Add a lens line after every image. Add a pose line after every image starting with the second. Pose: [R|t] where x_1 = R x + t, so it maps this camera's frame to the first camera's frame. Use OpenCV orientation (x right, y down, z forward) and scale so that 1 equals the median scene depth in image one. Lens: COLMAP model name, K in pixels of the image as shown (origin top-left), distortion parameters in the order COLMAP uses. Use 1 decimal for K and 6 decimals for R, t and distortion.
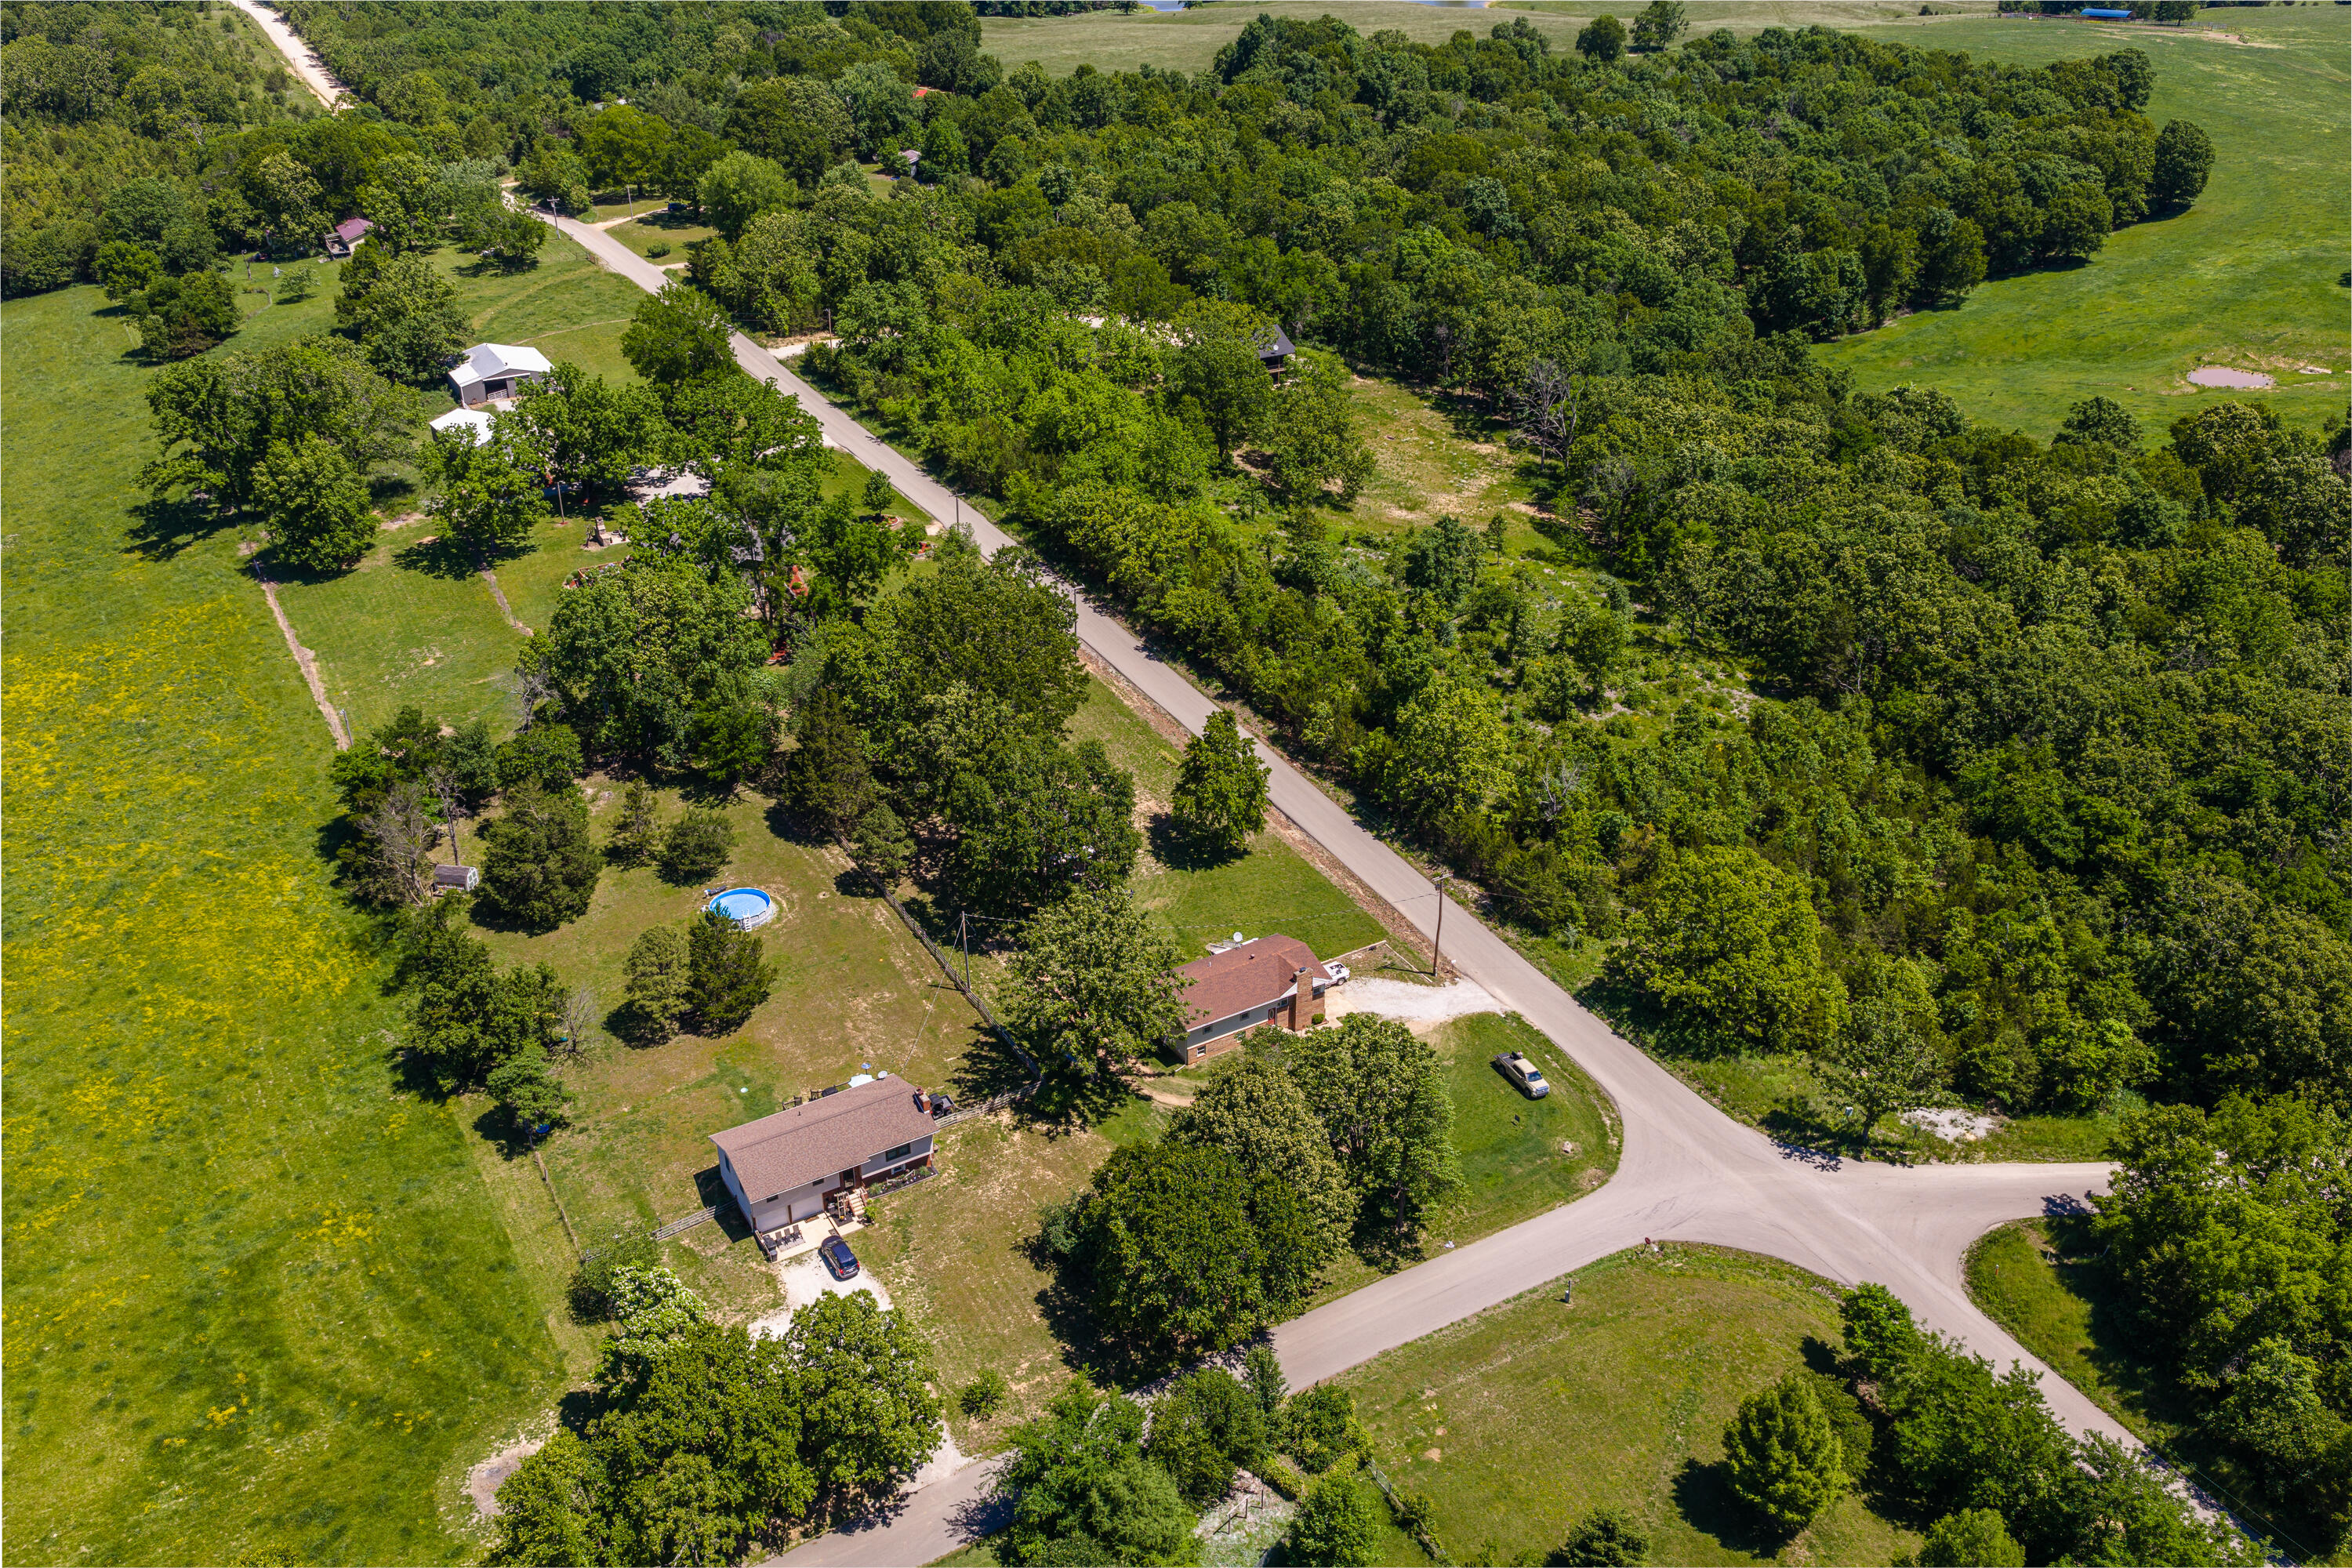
lens RADIAL K [[1952.3, 0, 1163.2], [0, 1952.3, 793.1], [0, 0, 1]] dist [0.021898, -0.034650]
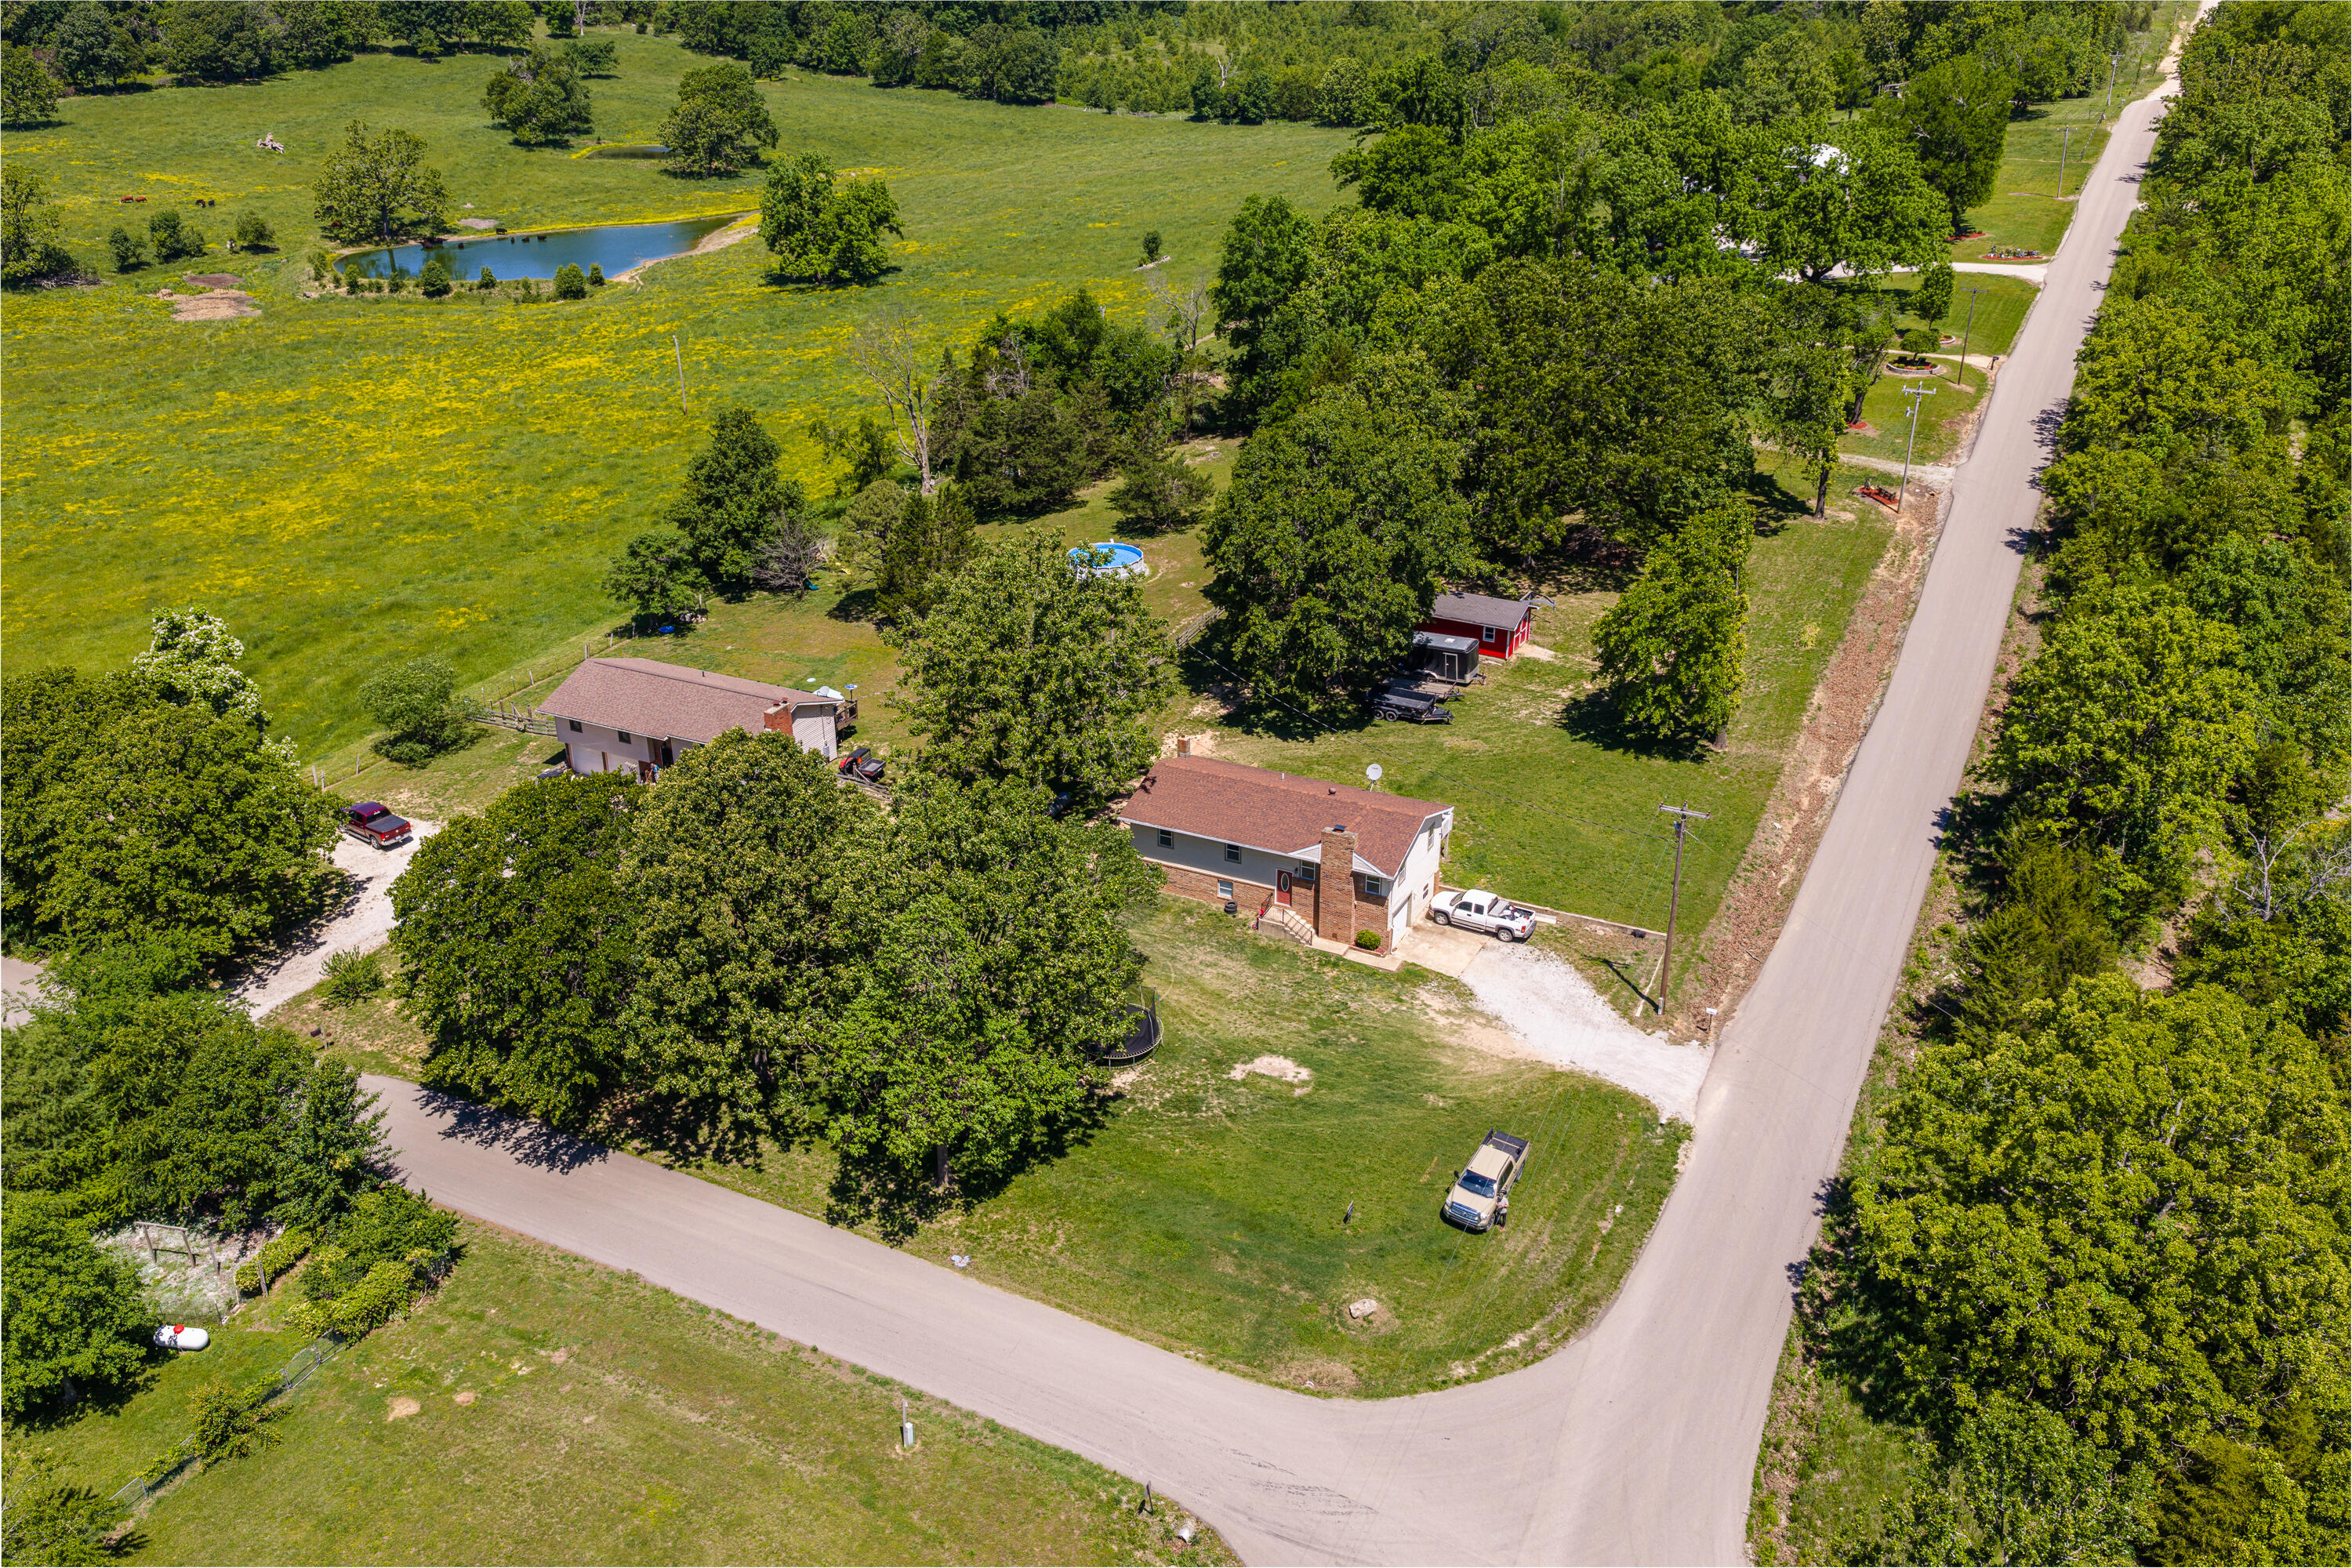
lens RADIAL K [[1952.3, 0, 1173.1], [0, 1952.3, 779.4], [0, 0, 1]] dist [0.021898, -0.034650]
pose [[0.533892, 0.356460, -0.766743, 0.525820], [-0.395529, 0.906753, 0.146139, 0.016480], [0.747339, 0.225247, 0.625099, 0.682831]]
